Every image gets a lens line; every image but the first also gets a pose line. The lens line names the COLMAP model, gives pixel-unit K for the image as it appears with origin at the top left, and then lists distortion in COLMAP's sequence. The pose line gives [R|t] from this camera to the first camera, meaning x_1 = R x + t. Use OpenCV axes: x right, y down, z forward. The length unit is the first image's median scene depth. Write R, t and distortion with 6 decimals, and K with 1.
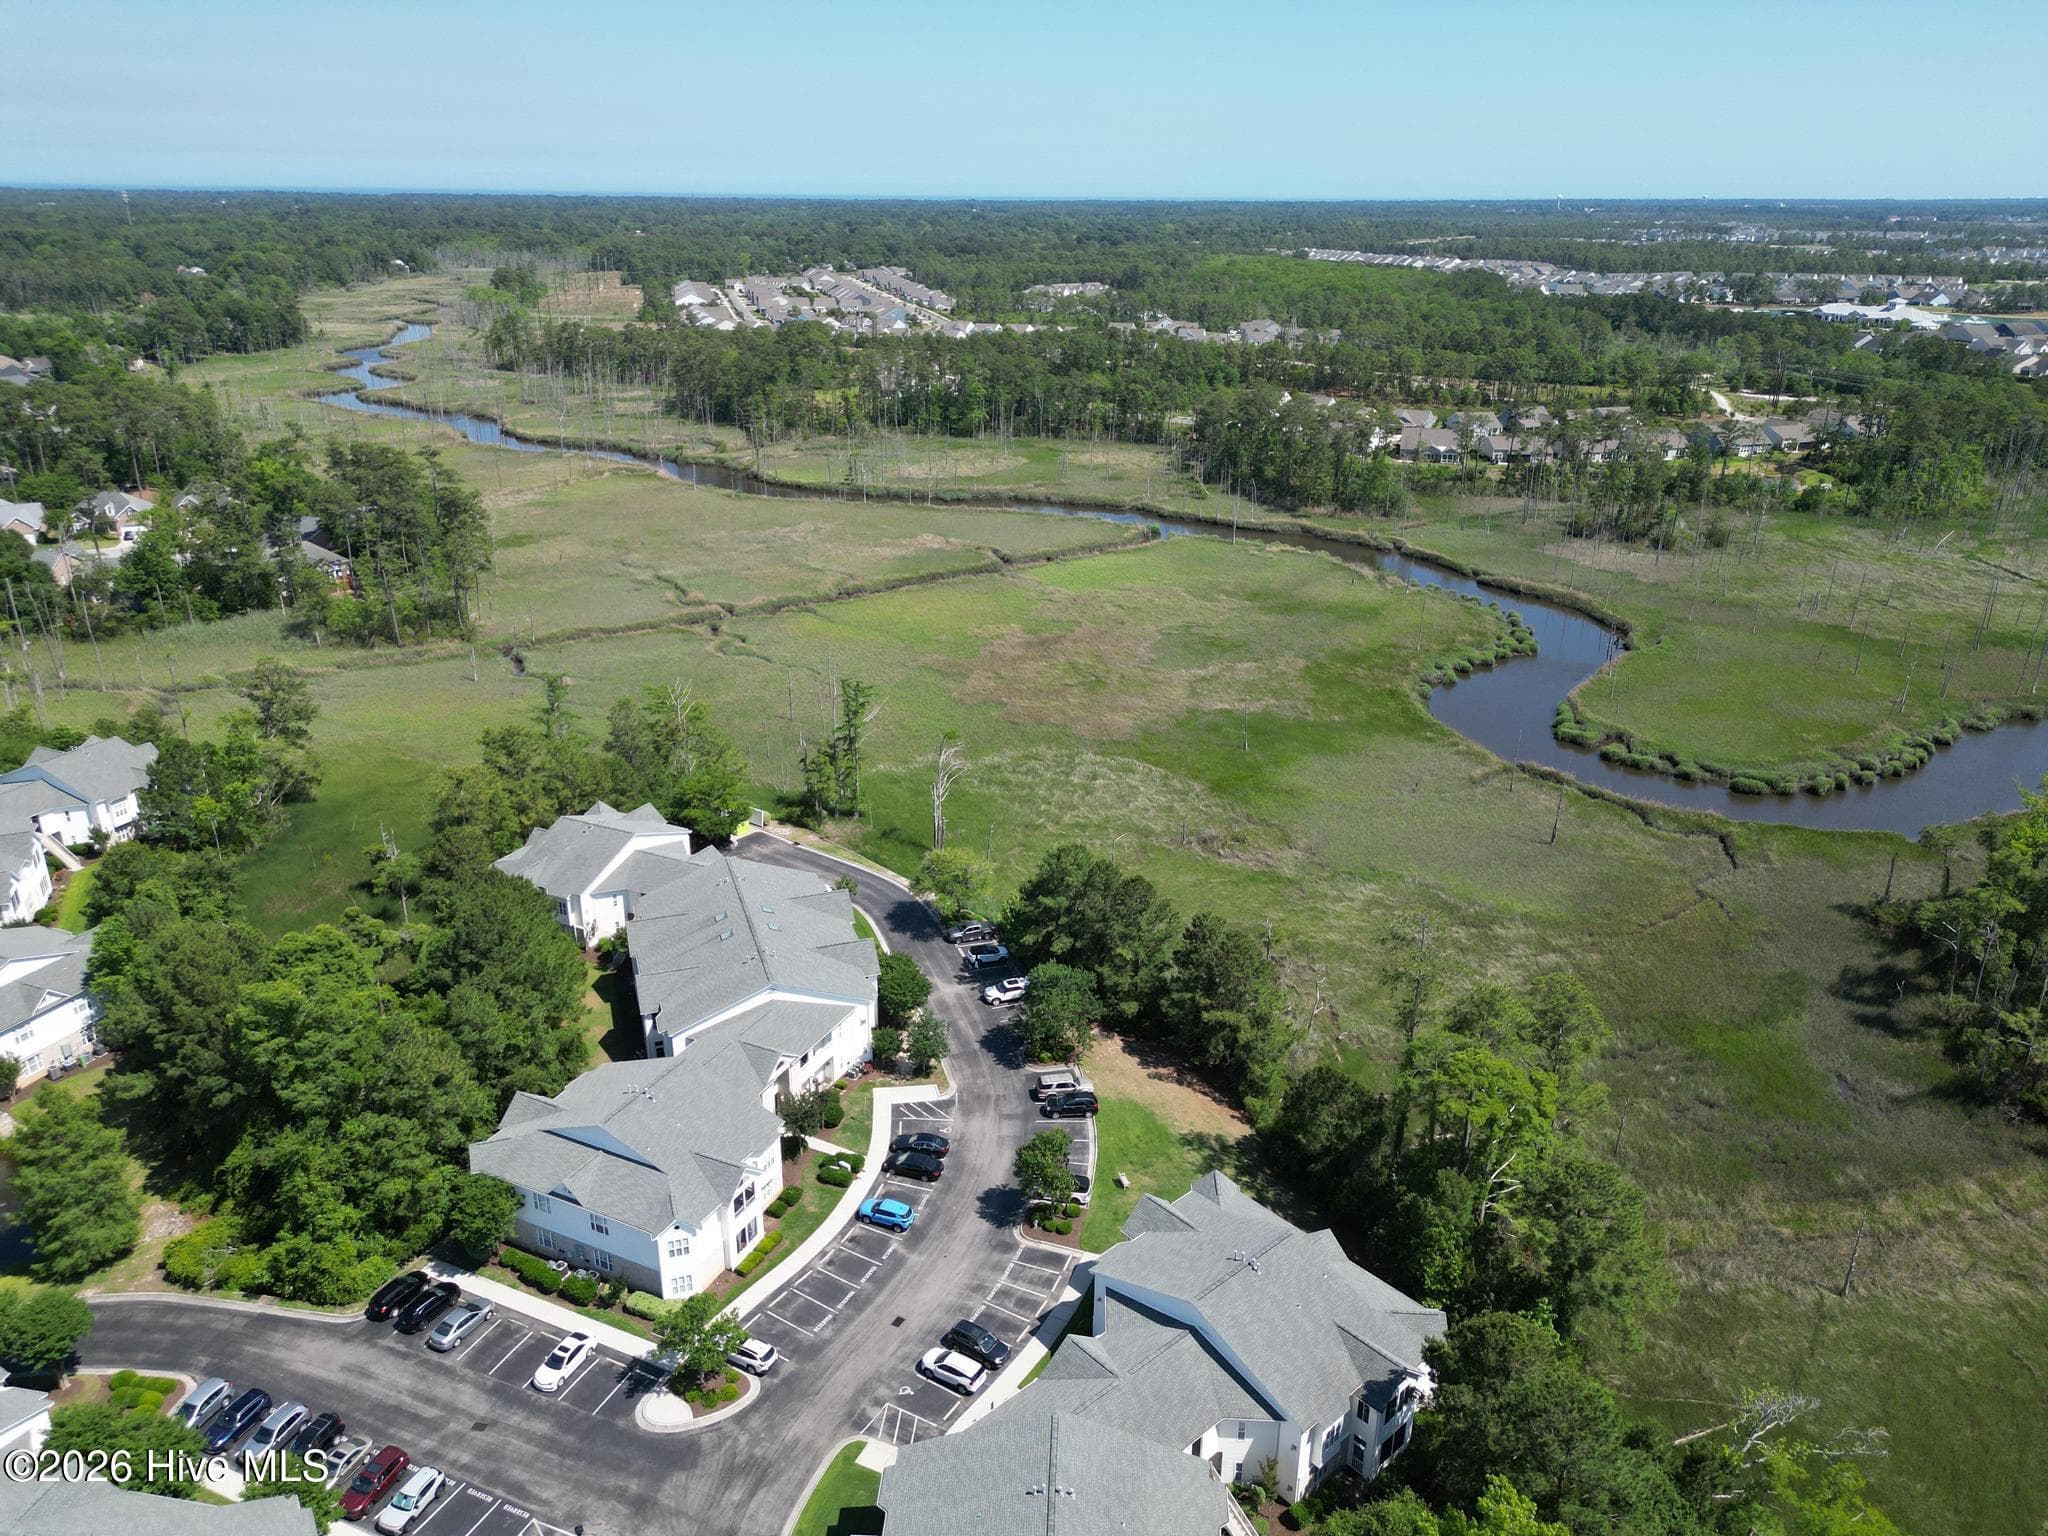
lens RADIAL K [[1435.9, 0, 1024.0], [0, 1435.9, 768.0], [0, 0, 1]] dist [0.068277, -0.066146]
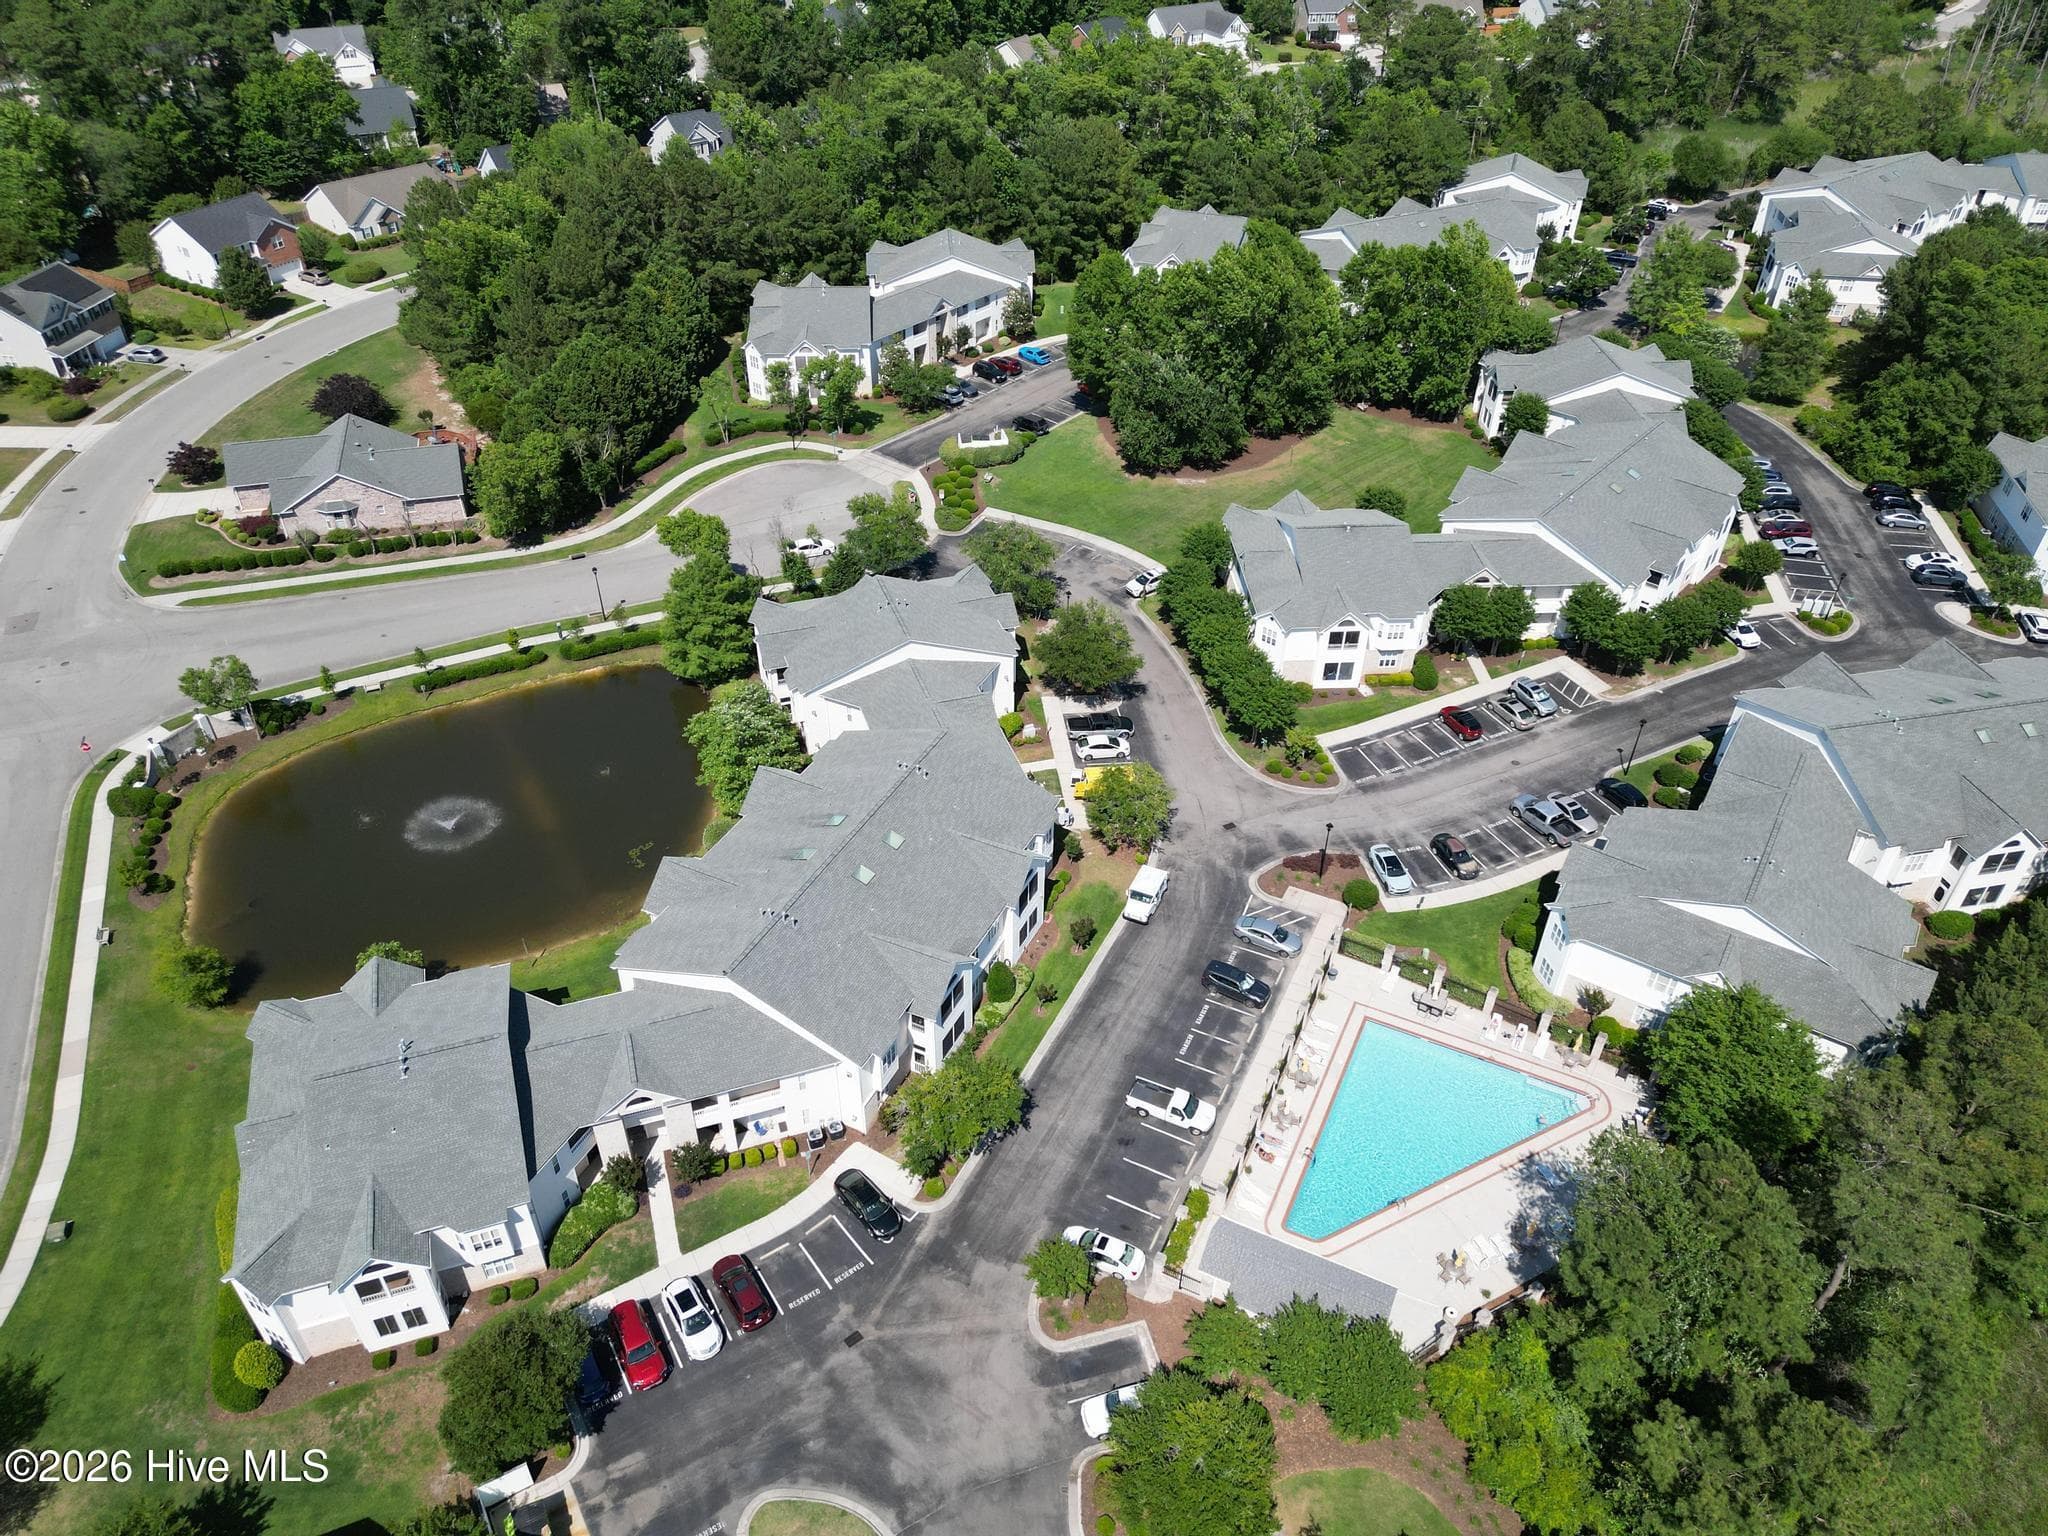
lens RADIAL K [[1435.9, 0, 1024.0], [0, 1435.9, 768.0], [0, 0, 1]] dist [0.068277, -0.066146]
pose [[0.257110, 0.598883, -0.758441, 0.167196], [-0.367361, 0.786478, 0.496487, 0.045003], [0.893835, 0.150970, 0.422218, -0.095508]]
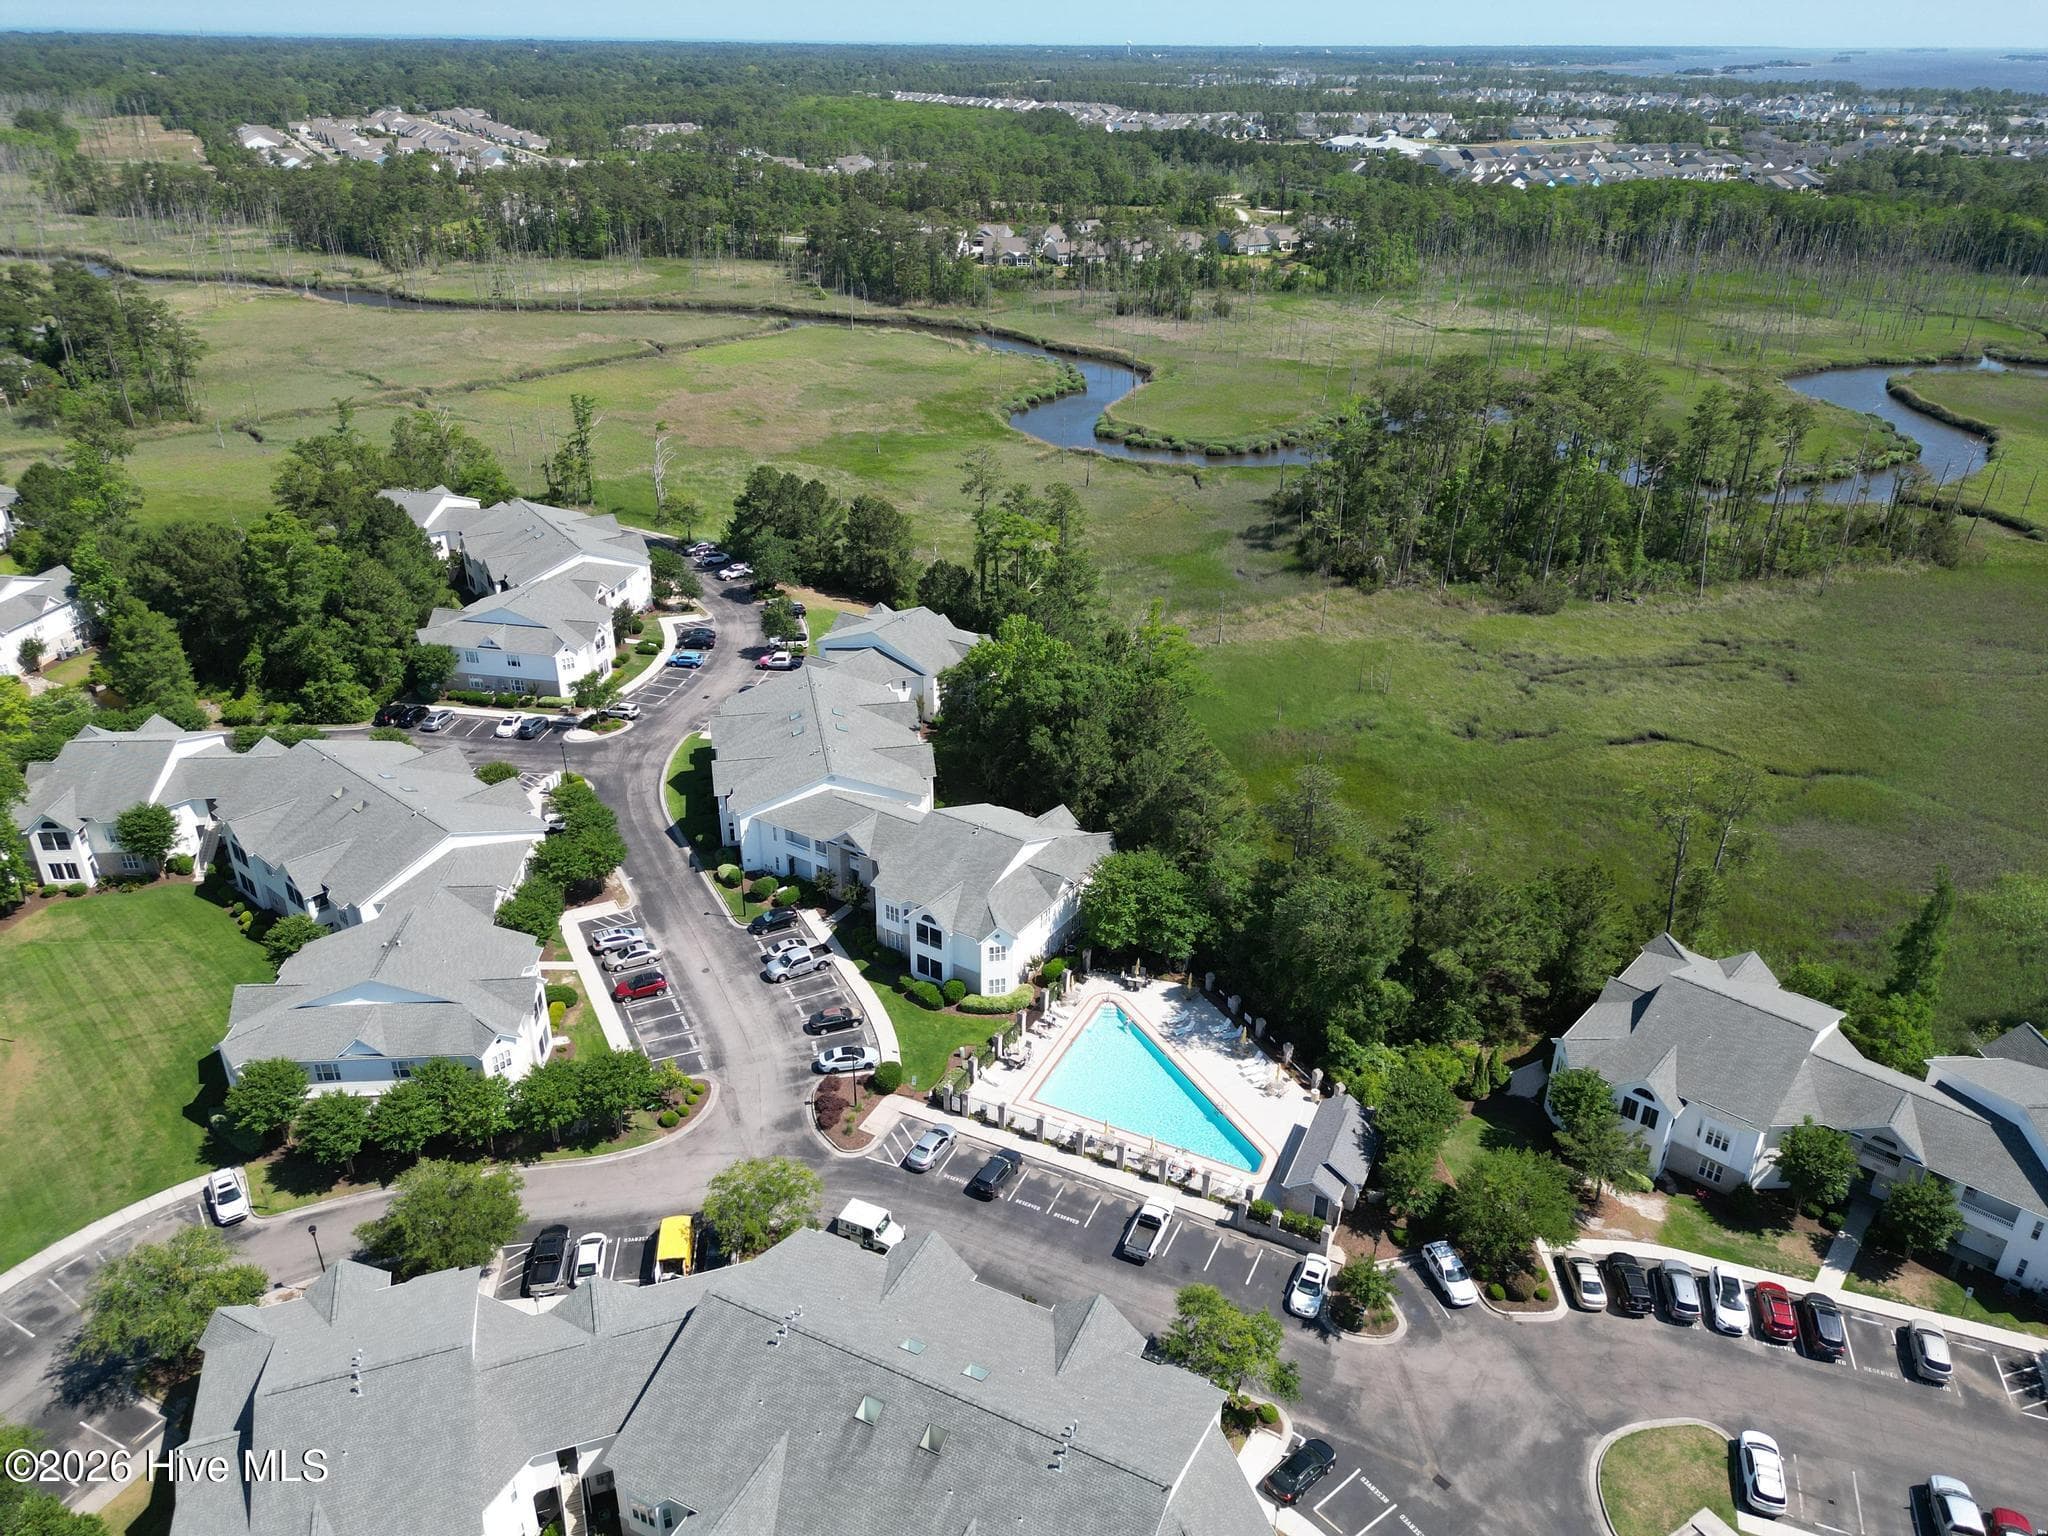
lens RADIAL K [[1435.9, 0, 1024.0], [0, 1435.9, 768.0], [0, 0, 1]] dist [0.068277, -0.066146]
pose [[0.965705, -0.114561, 0.233002, -0.033885], [0.093448, 0.990614, 0.099752, 0.085794], [-0.242243, -0.074558, 0.967347, -0.198447]]
